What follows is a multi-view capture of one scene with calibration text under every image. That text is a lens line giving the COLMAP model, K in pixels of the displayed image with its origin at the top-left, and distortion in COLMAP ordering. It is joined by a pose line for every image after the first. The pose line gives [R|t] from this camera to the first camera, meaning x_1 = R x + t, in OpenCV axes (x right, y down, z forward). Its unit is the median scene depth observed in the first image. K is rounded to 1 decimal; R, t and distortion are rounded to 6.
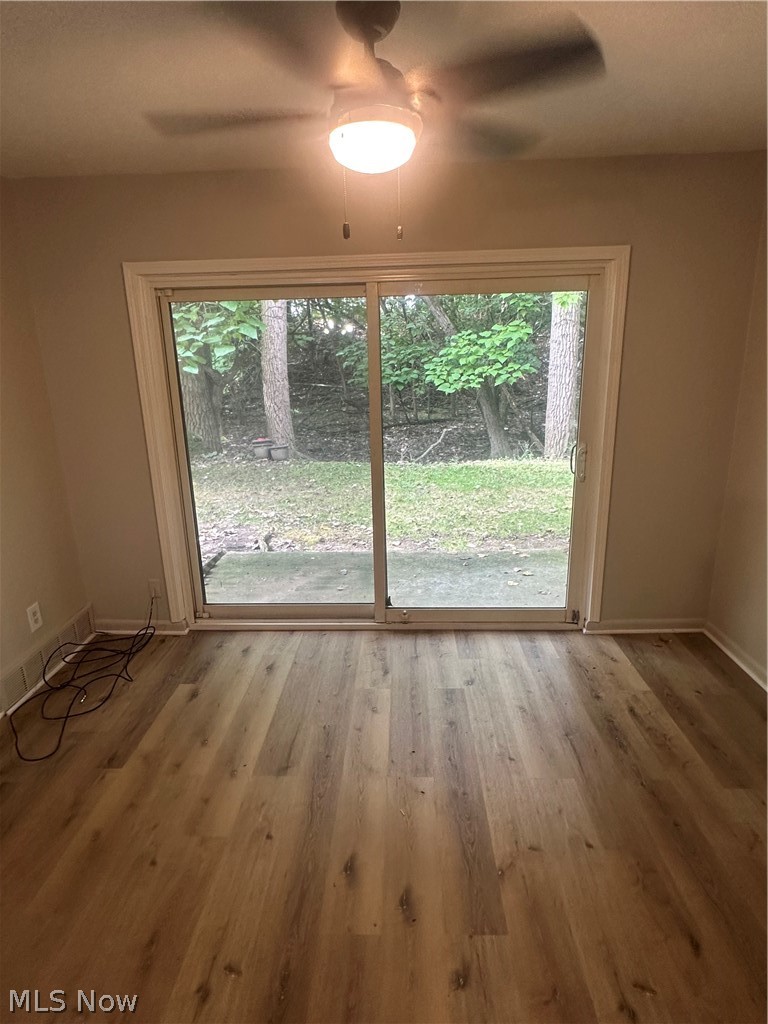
lens RADIAL K [[558.3, 0, 385.3], [0, 558.3, 514.7], [0, 0, 1]] dist [-0.005446, 0.001398]
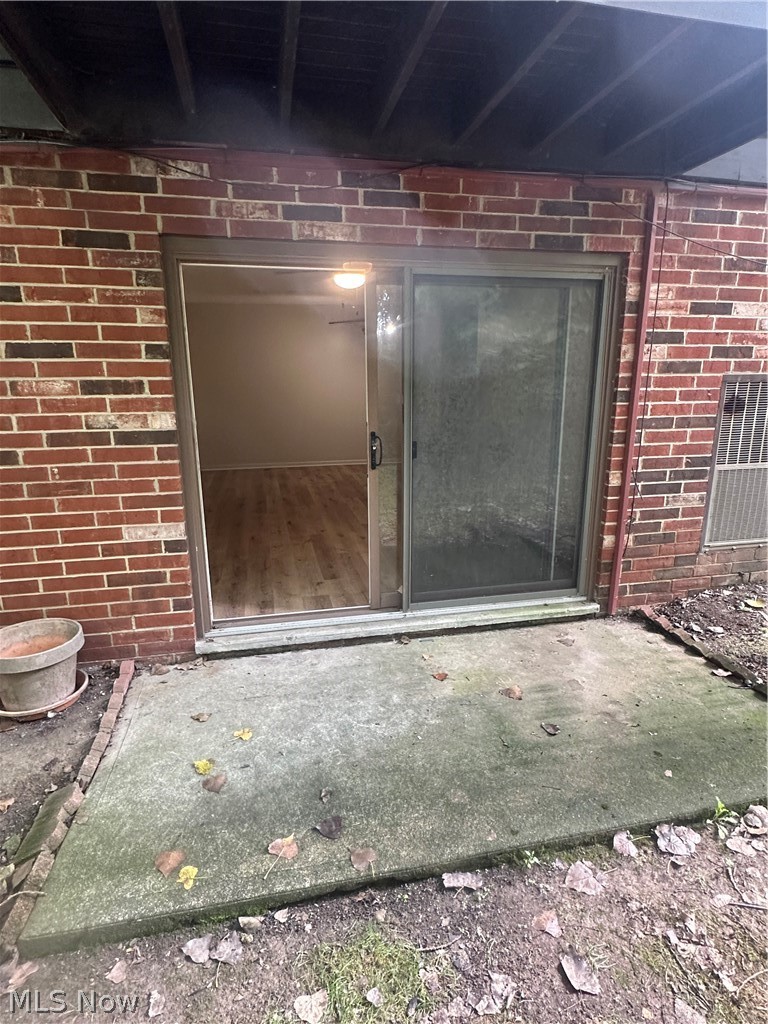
lens RADIAL K [[558.3, 0, 381.4], [0, 558.3, 513.1], [0, 0, 1]] dist [-0.005446, 0.001398]
pose [[-0.969682, 0.090577, -0.226962, 0.192209], [-0.030215, 0.877201, 0.479171, -0.342587], [0.242493, 0.471502, -0.847870, 1.355383]]
